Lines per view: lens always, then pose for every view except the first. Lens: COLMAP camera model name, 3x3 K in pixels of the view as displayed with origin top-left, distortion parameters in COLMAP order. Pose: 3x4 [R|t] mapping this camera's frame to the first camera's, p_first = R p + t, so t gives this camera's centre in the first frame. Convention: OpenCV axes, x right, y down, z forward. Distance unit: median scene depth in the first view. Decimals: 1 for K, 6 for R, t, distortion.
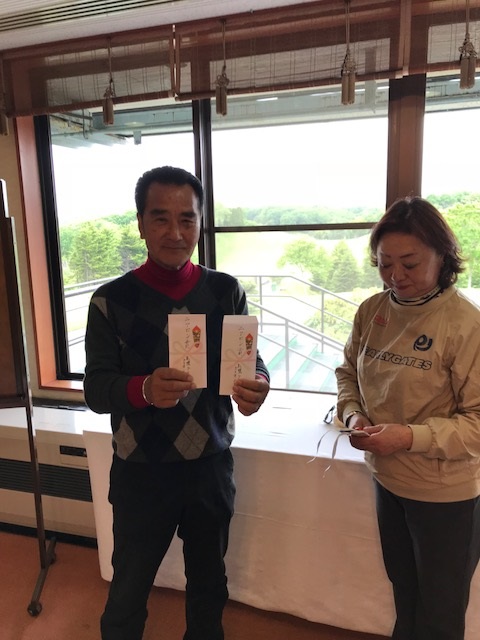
lens RADIAL K [[527.3, 0, 255.3], [0, 527.3, 320.7], [0, 0, 1]] dist [0.007754, -0.001507]
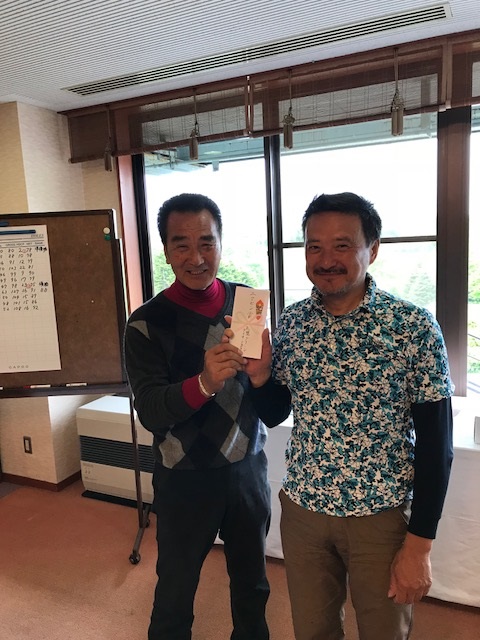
lens RADIAL K [[527.3, 0, 255.3], [0, 527.3, 320.7], [0, 0, 1]] dist [0.007754, -0.001507]
pose [[0.990970, -0.001960, -0.134068, 0.018718], [-0.001203, 0.999723, -0.023508, 0.019645], [0.134077, 0.023457, 0.990693, -0.153002]]
